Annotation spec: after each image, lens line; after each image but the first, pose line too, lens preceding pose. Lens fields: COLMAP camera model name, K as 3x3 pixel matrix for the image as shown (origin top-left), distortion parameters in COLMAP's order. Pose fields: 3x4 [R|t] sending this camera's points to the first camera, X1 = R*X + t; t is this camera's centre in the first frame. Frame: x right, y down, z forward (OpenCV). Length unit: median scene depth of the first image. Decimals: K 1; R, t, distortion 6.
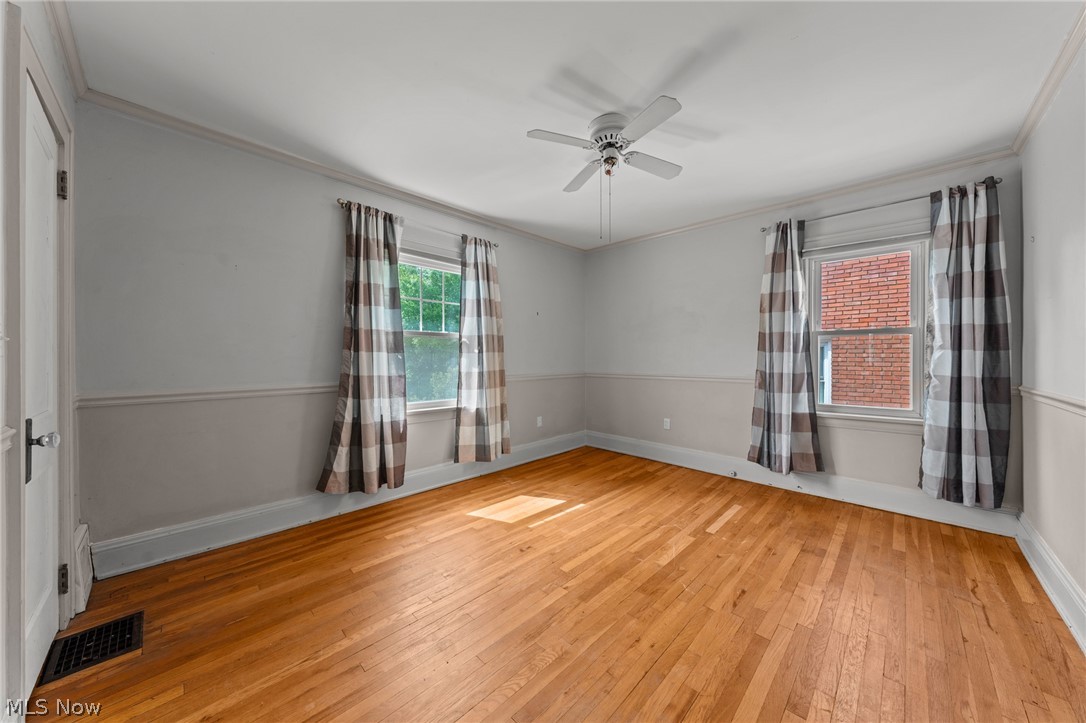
lens RADIAL K [[369.2, 0, 539.2], [0, 369.2, 360.0], [0, 0, 1]] dist [-0.006513, 0.000367]
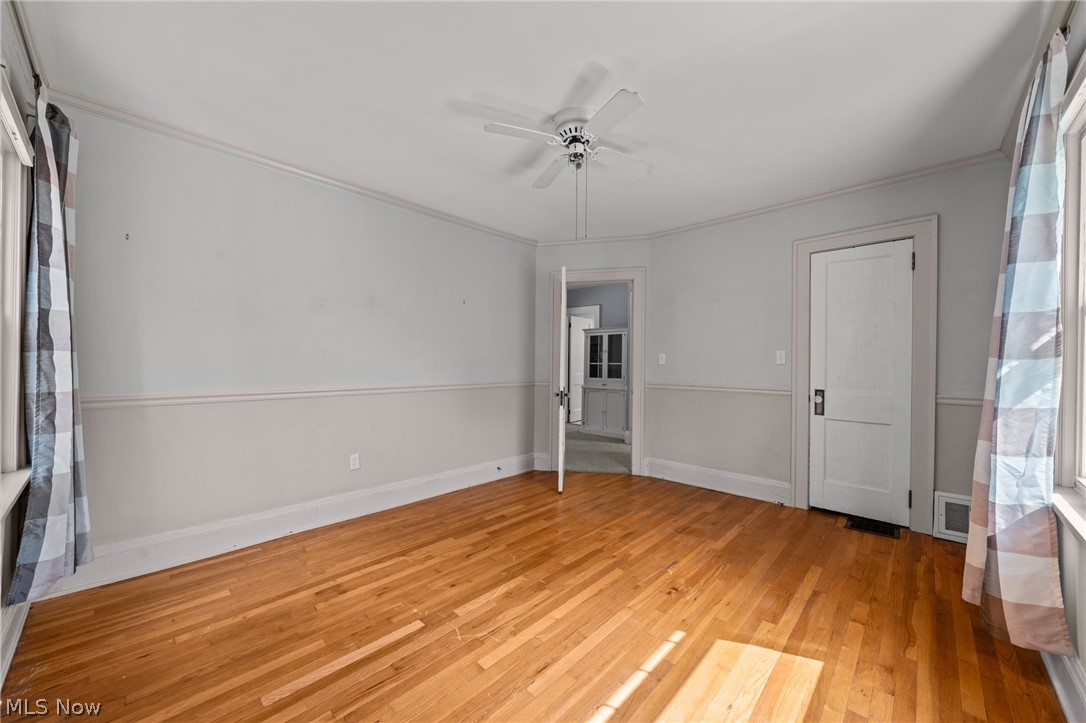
lens RADIAL K [[388.9, 0, 542.5], [0, 388.9, 361.9], [0, 0, 1]] dist [-0.002580, -0.000469]
pose [[-0.999732, -0.004497, -0.022698, 0.285317], [-0.004695, 0.999951, 0.008712, -0.021241], [0.022657, 0.008816, -0.999704, 1.899975]]
